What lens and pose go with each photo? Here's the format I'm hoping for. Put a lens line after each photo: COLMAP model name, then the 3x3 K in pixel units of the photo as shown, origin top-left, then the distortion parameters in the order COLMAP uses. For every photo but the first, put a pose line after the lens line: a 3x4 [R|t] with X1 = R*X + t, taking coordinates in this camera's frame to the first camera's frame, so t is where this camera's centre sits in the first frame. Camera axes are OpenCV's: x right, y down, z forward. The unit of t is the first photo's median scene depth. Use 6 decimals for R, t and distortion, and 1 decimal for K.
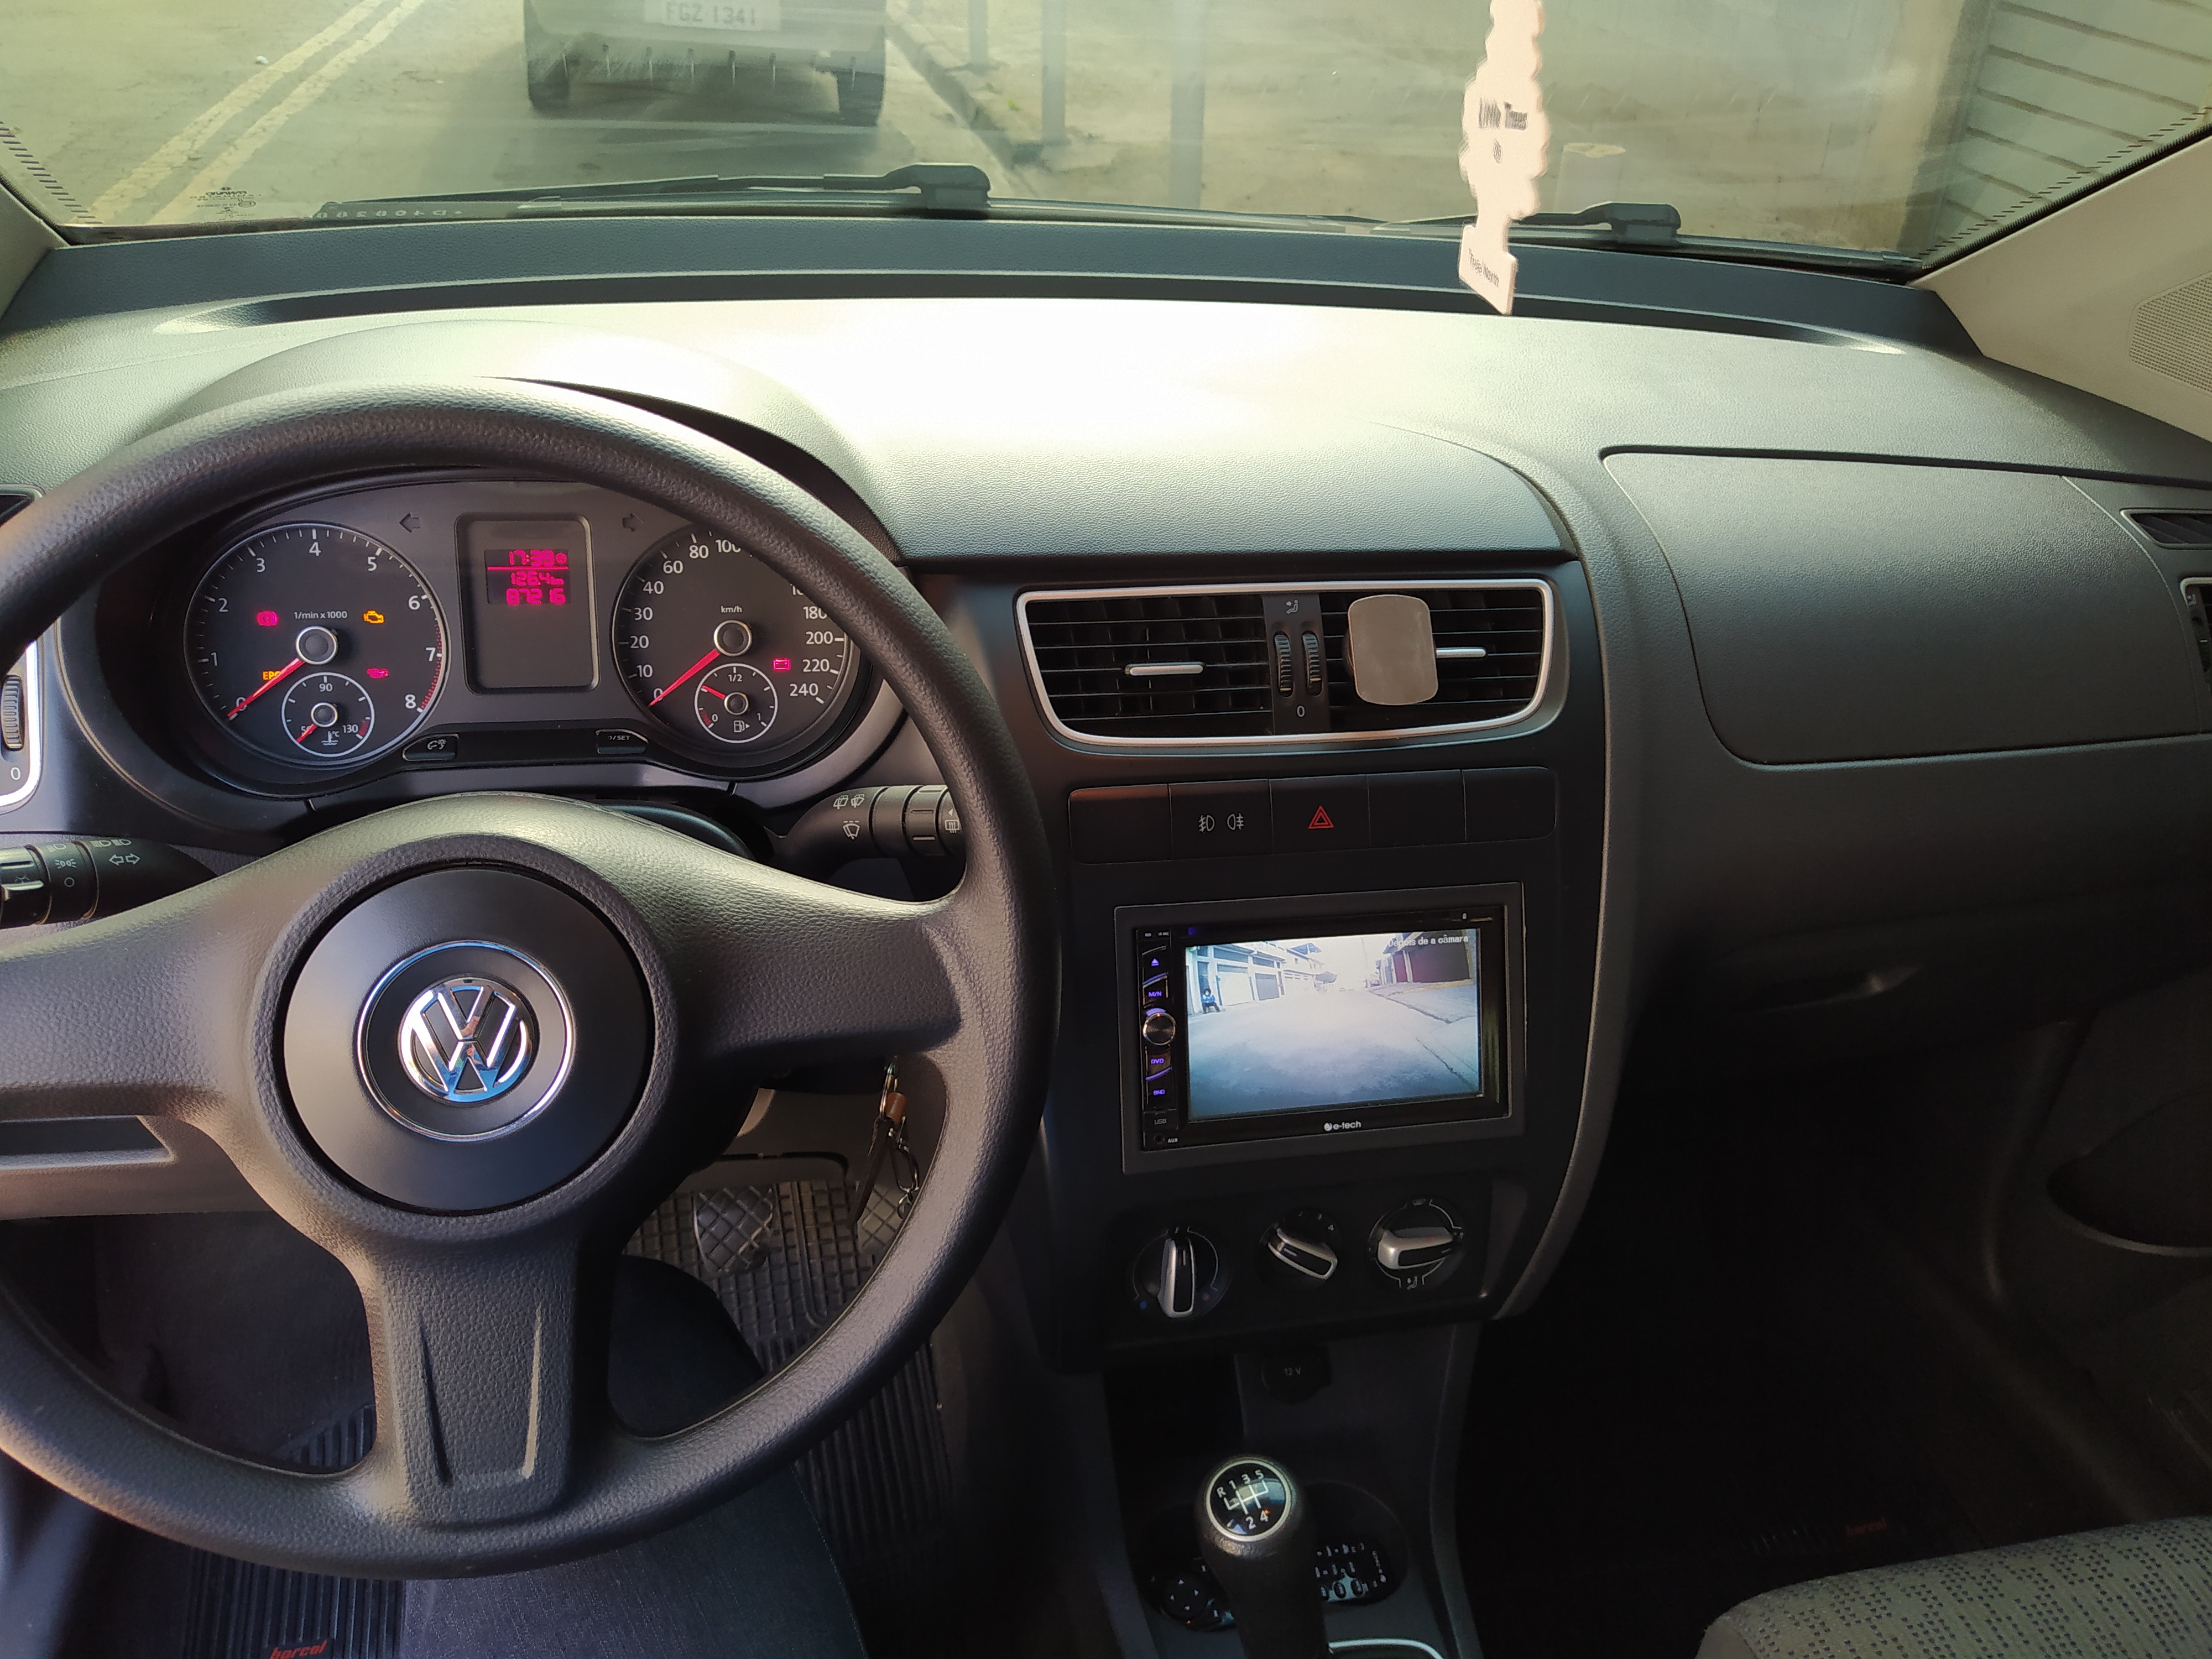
lens RADIAL K [[1710.1, 0, 1118.9], [0, 1710.1, 821.6], [0, 0, 1]] dist [0.053327, -0.102286]
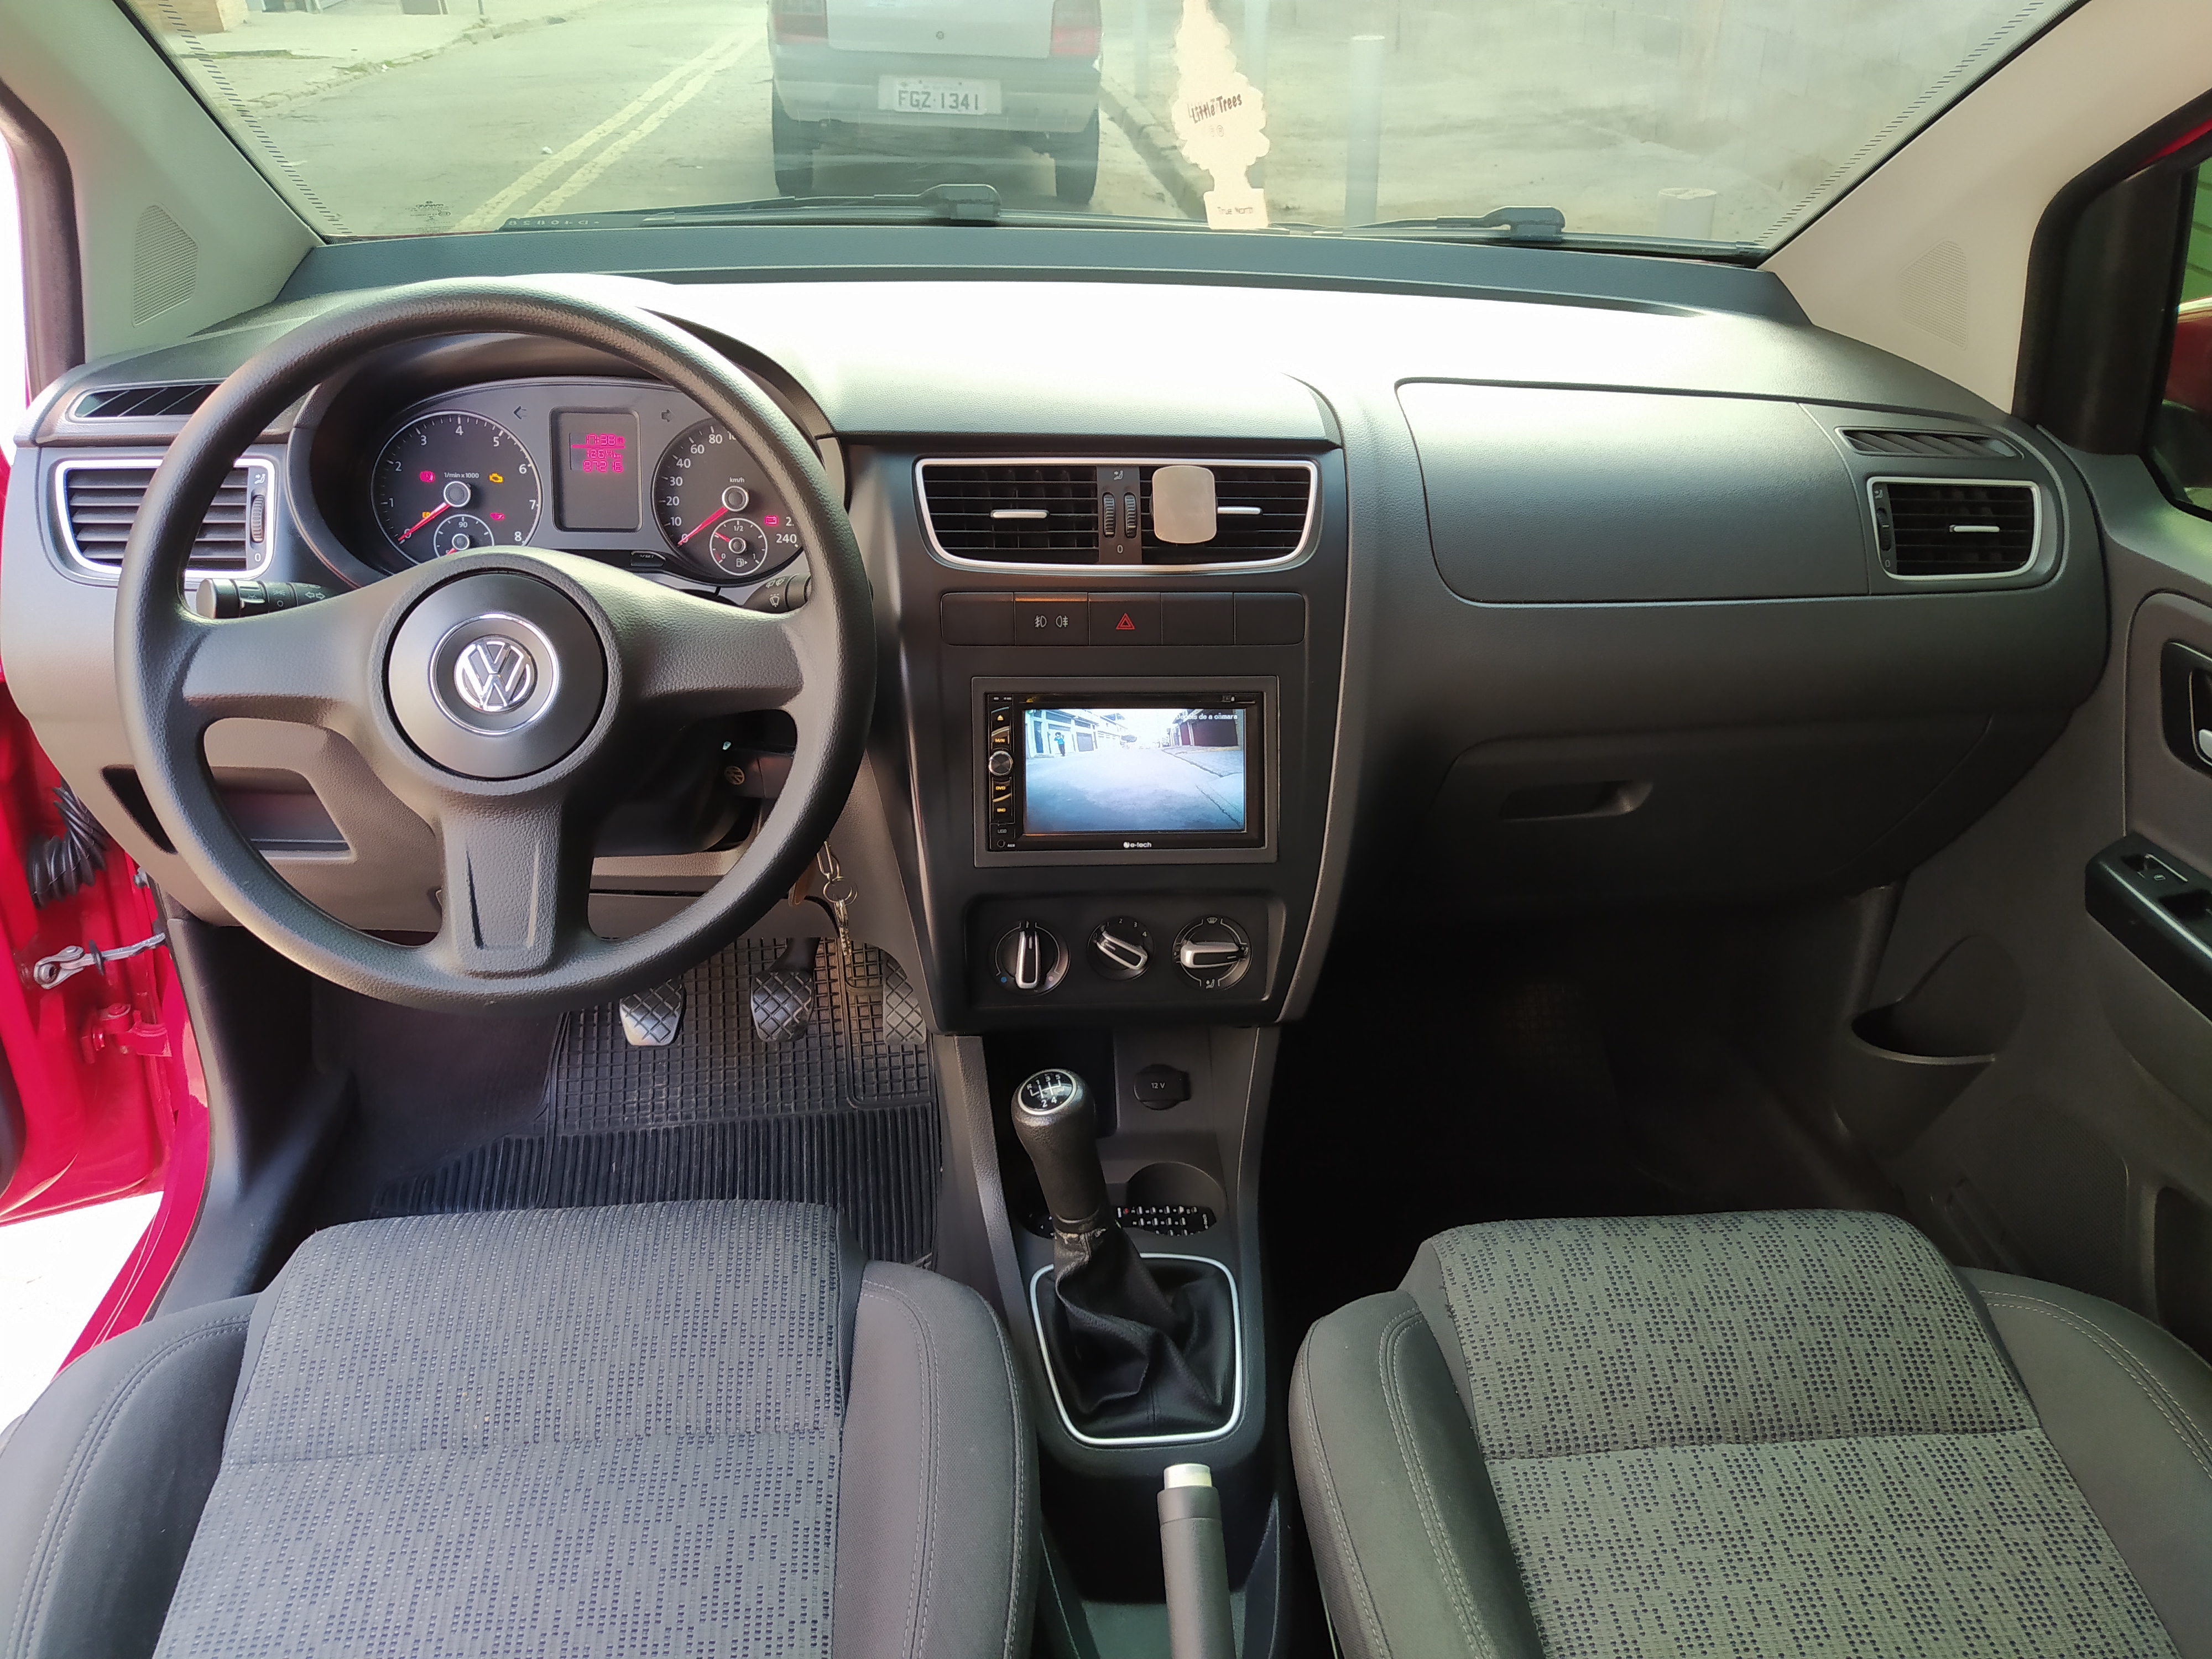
lens RADIAL K [[1710.1, 0, 1123.1], [0, 1710.1, 847.5], [0, 0, 1]] dist [0.053327, -0.102286]
pose [[0.990197, 0.030229, -0.136365, 0.307002], [-0.034113, 0.999074, -0.026231, 0.215594], [0.135445, 0.030626, 0.990311, -0.374482]]
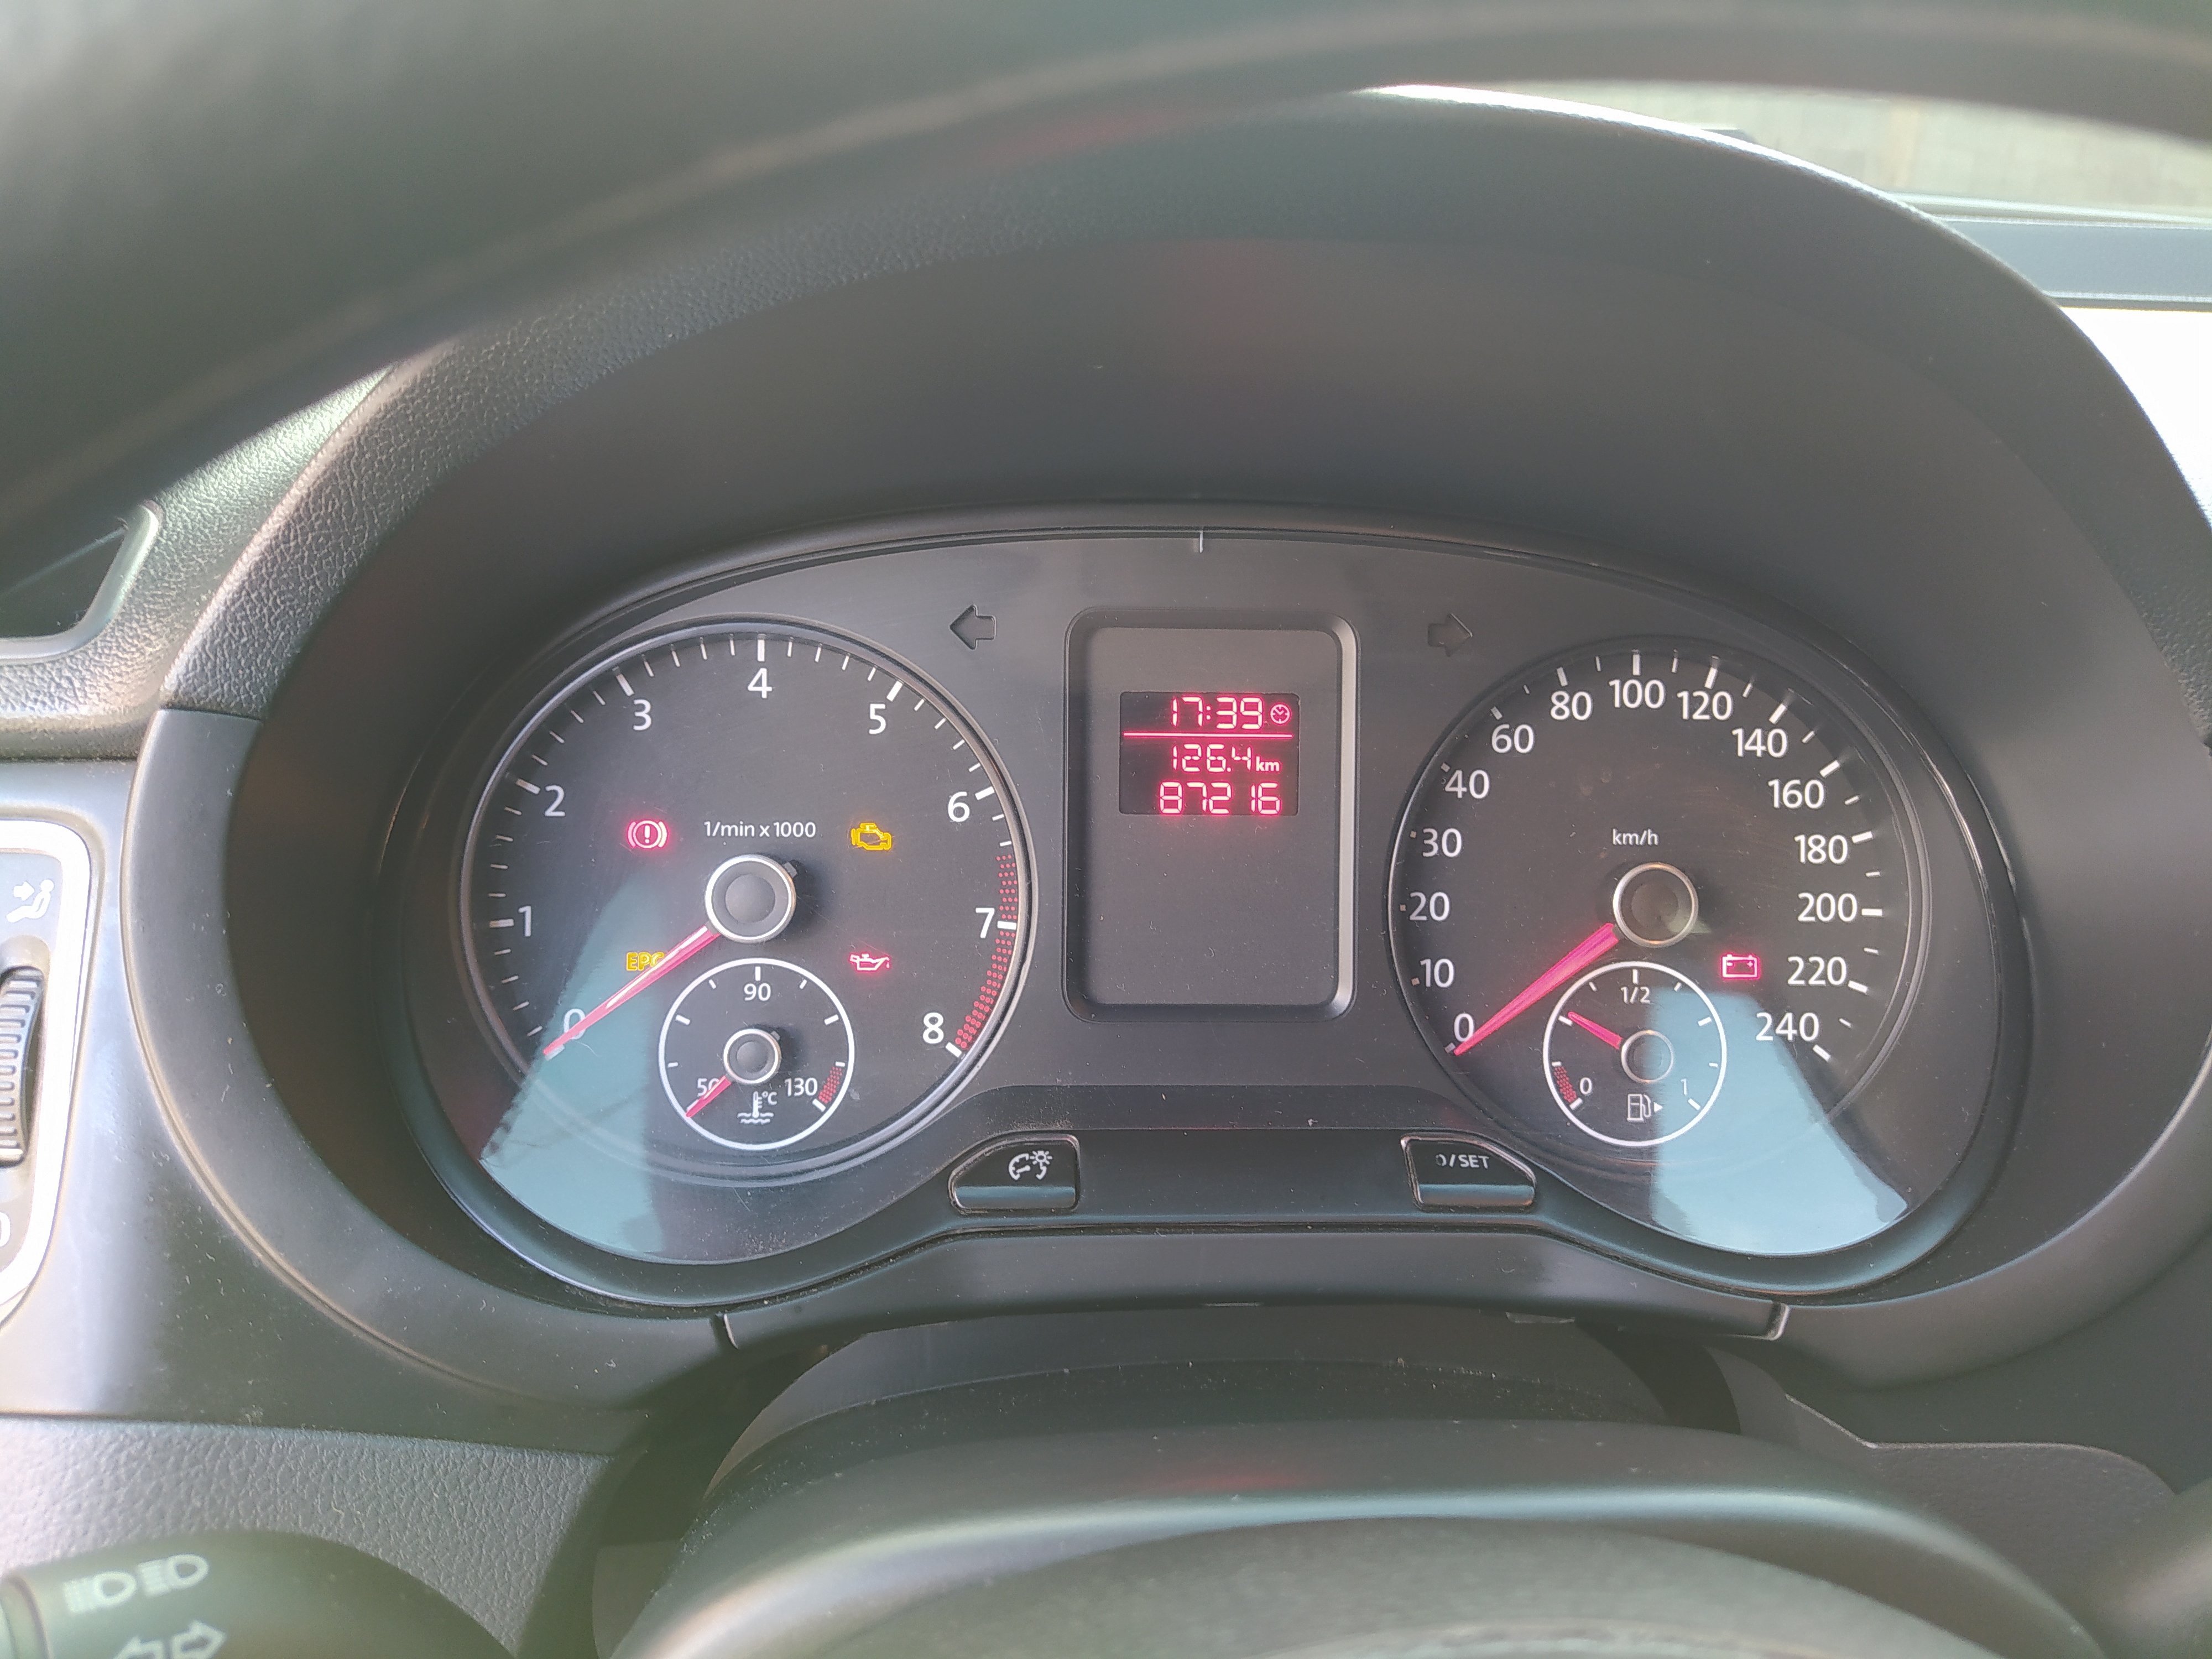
lens RADIAL K [[1710.1, 0, 1102.8], [0, 1710.1, 816.8], [0, 0, 1]] dist [0.053327, -0.102286]
pose [[0.986324, 0.025557, -0.162827, -0.298714], [-0.046185, 0.991183, -0.124190, -0.070972], [0.158217, 0.130012, 0.978808, 0.570254]]
